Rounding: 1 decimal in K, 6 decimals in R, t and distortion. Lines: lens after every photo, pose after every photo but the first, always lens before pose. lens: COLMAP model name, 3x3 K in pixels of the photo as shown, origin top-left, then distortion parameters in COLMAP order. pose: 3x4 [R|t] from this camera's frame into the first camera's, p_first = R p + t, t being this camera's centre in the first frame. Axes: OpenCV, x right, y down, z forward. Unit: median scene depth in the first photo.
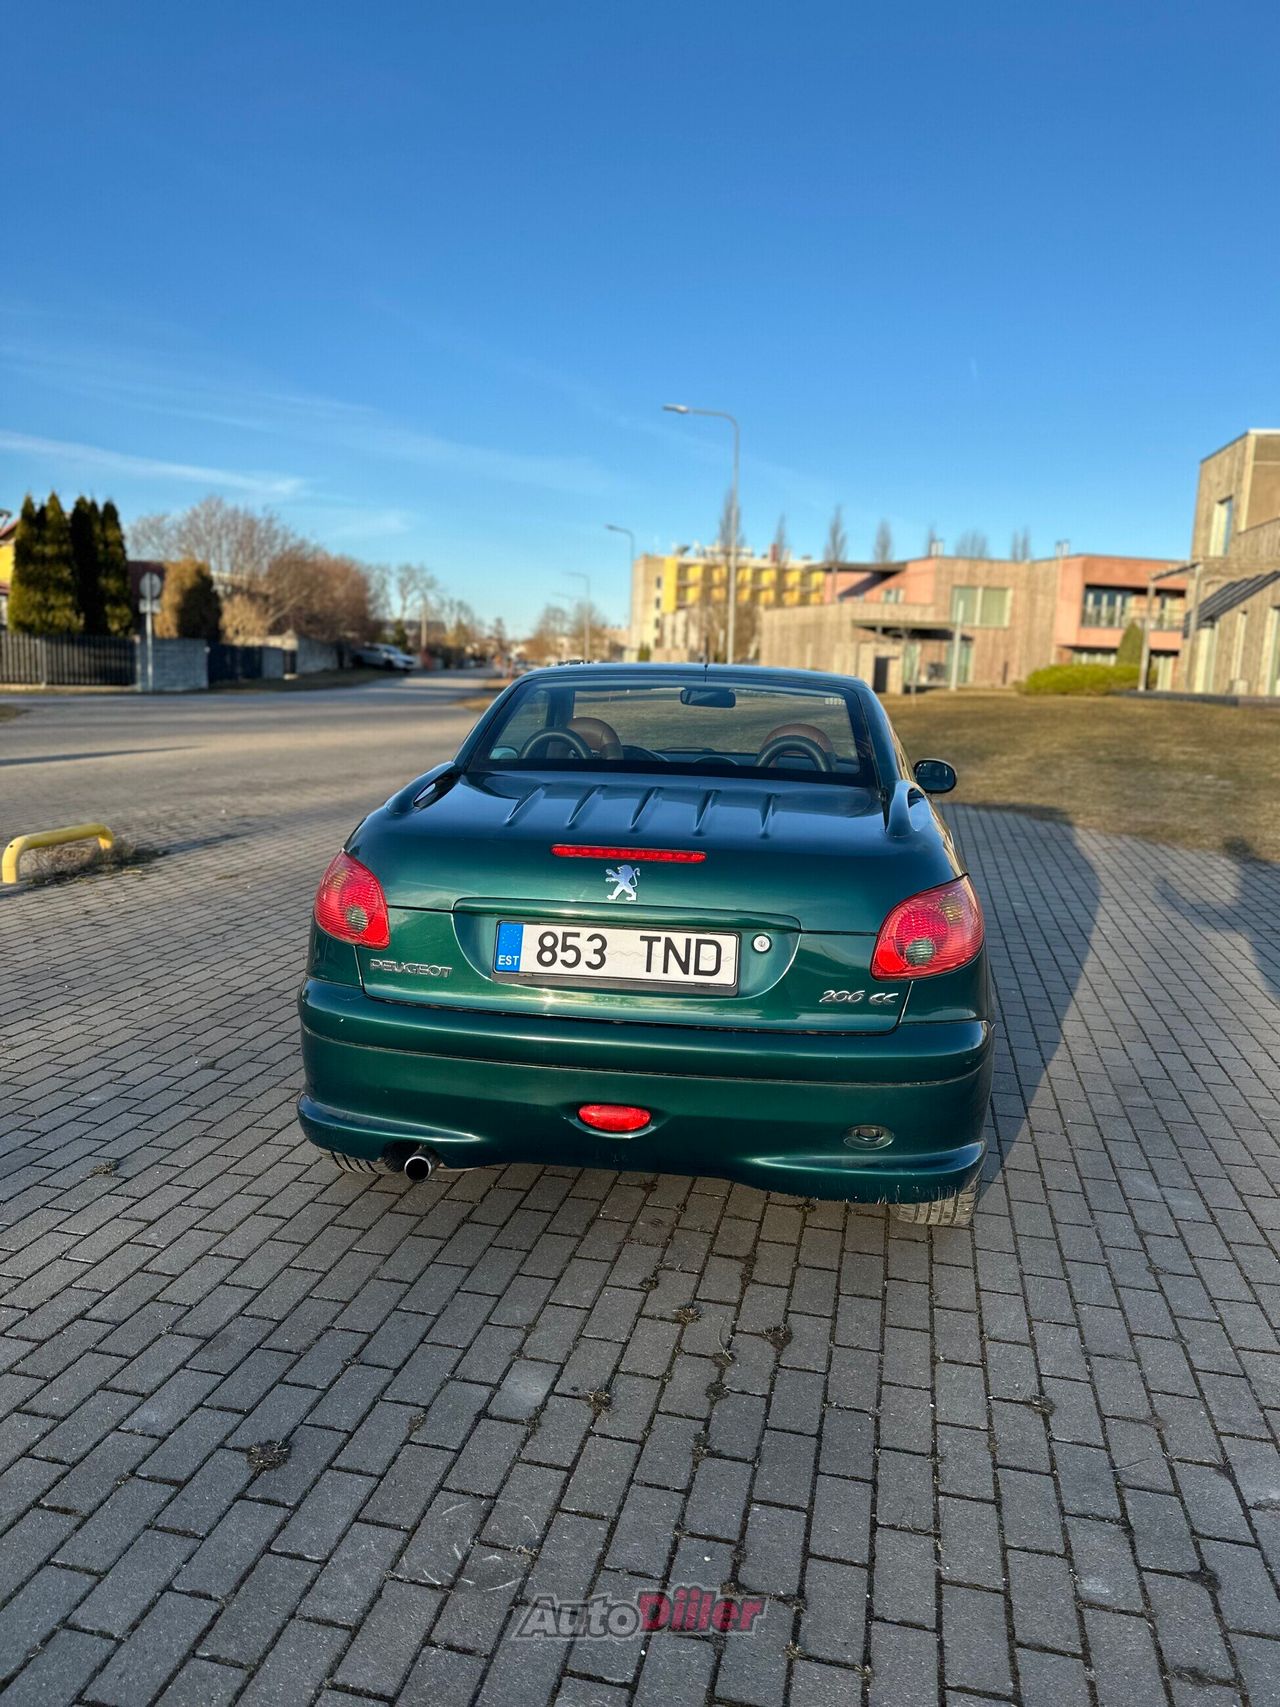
lens RADIAL K [[1197.8, 0, 652.1], [0, 1197.8, 858.6], [0, 0, 1]] dist [0.064647, -0.088998]
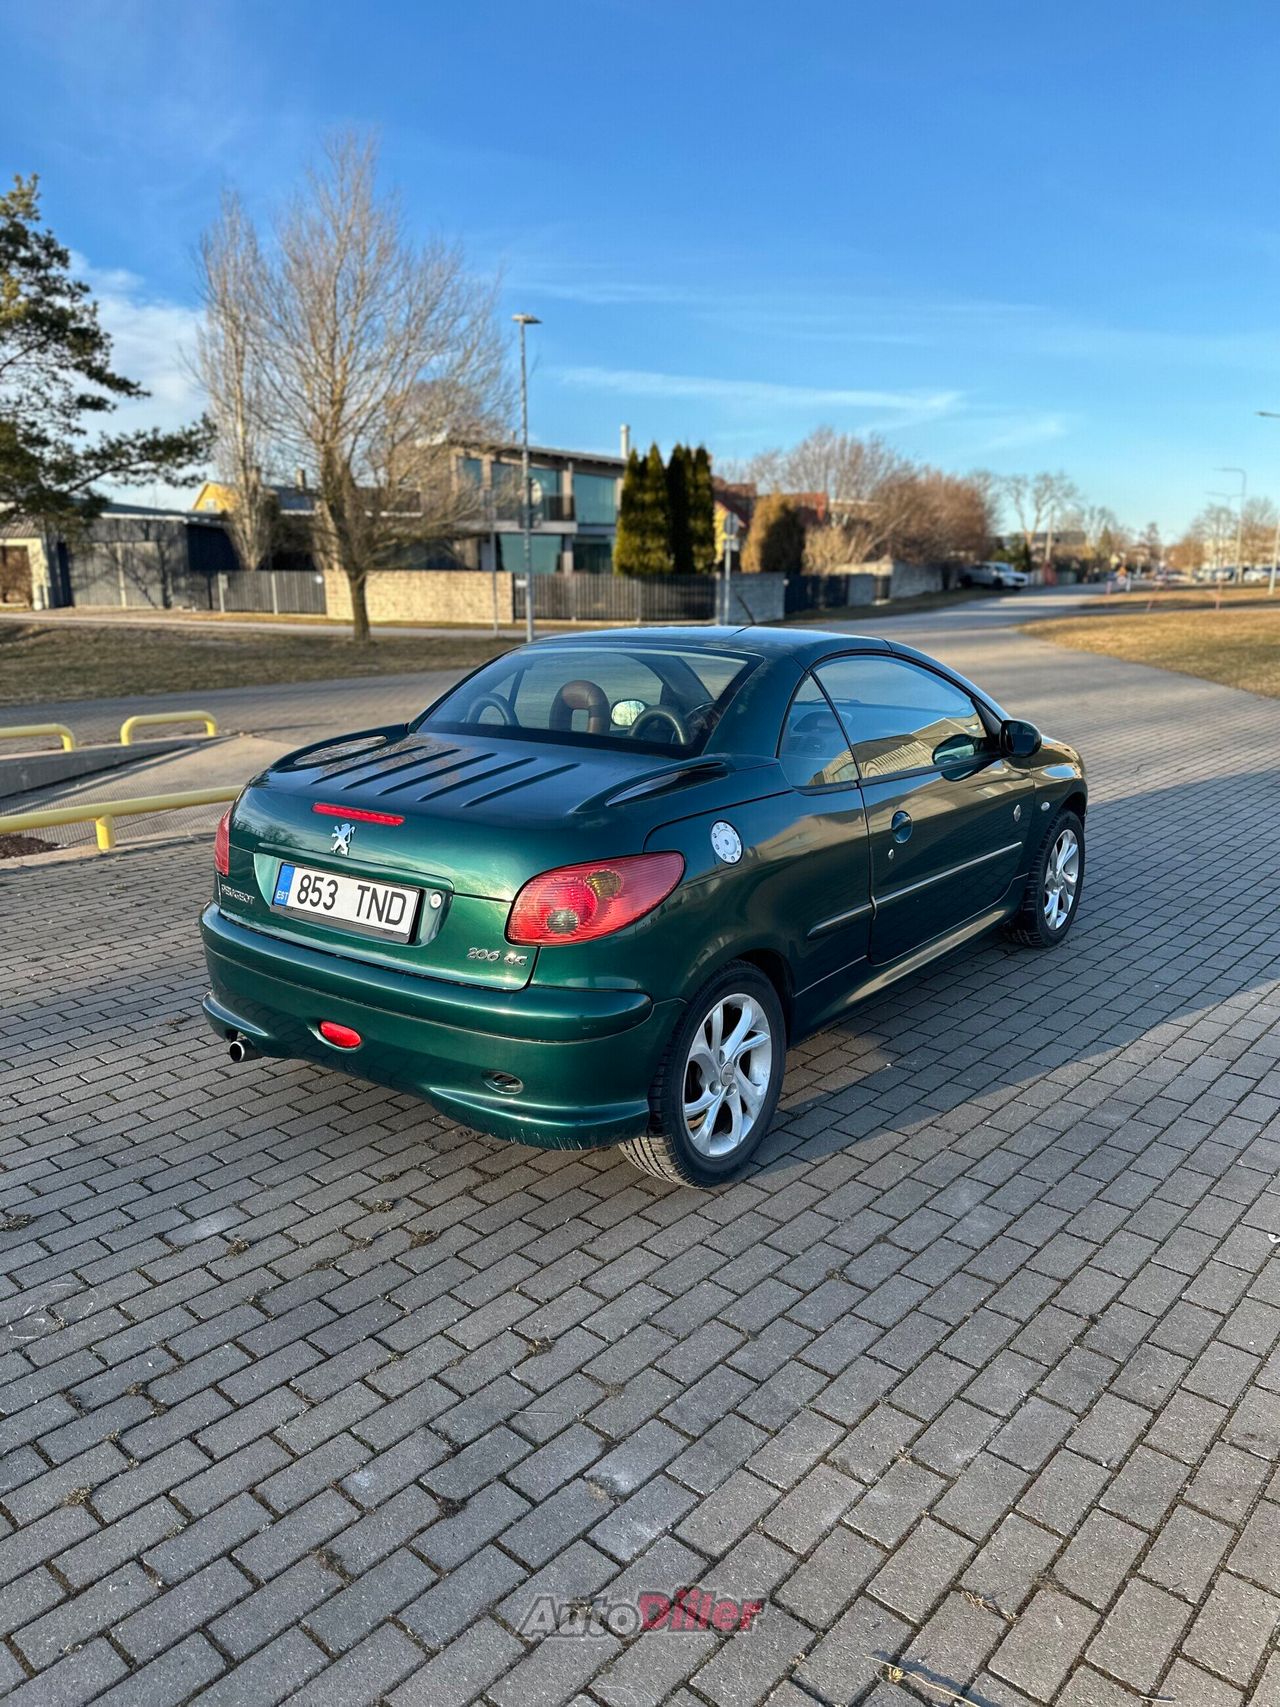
lens RADIAL K [[1187.6, 0, 642.2], [0, 1187.6, 878.8], [0, 0, 1]] dist [0.152634, -0.278428]
pose [[0.869005, 0.083036, -0.487787, 0.069949], [-0.043616, 0.994836, 0.091647, -0.005345], [0.492878, -0.058366, 0.868139, 0.010187]]
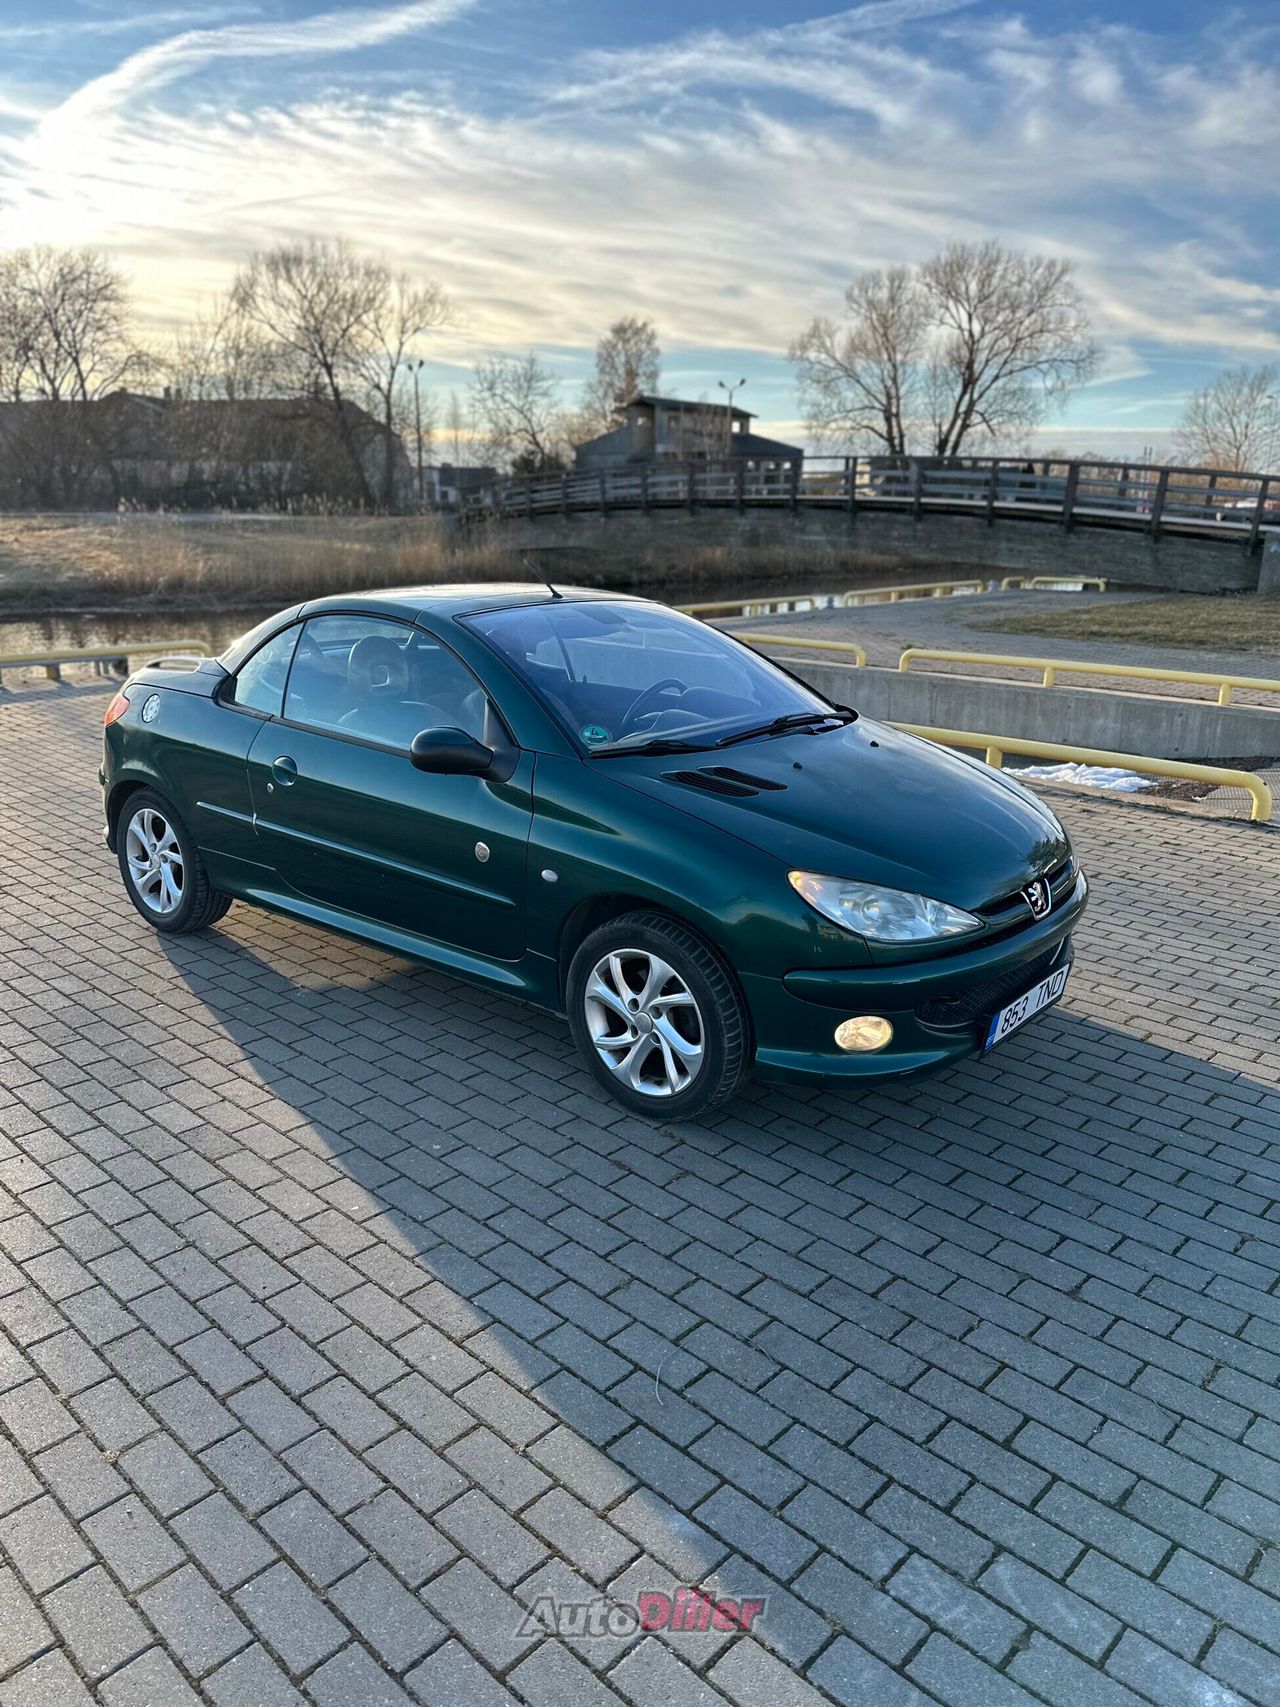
lens RADIAL K [[1197.8, 0, 652.1], [0, 1197.8, 858.6], [0, 0, 1]] dist [0.064647, -0.088998]
pose [[-0.518749, 0.197557, -0.831788, 0.126689], [-0.160786, 0.933029, 0.321878, -0.041819], [0.839671, 0.300714, -0.452243, 0.232391]]
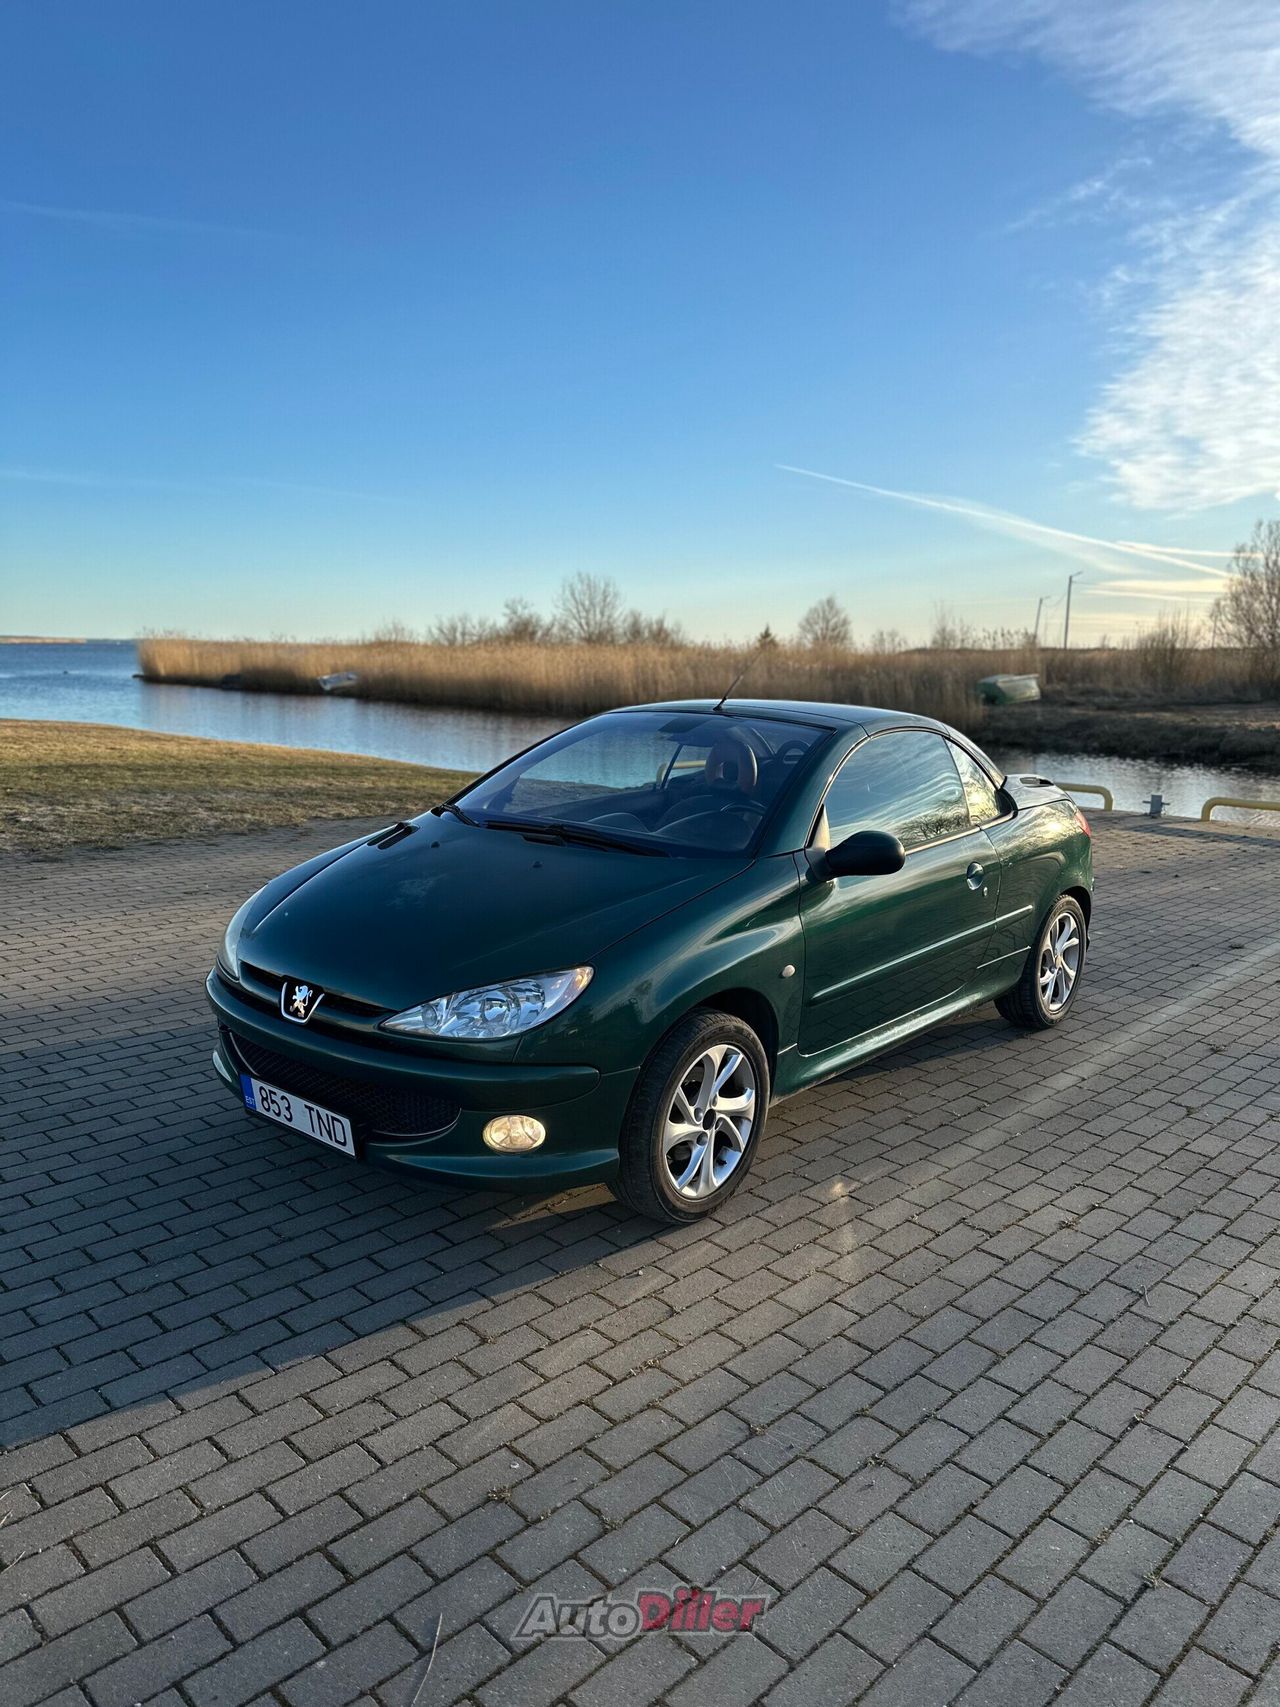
lens RADIAL K [[1208.6, 0, 640.0], [0, 1208.6, 853.5], [0, 0, 1]] dist [-0.009196, -0.008565]
pose [[-0.838834, -0.143275, 0.525194, -0.065907], [0.033068, 0.949554, 0.311857, -0.053098], [-0.543382, 0.278963, -0.791780, 0.277878]]
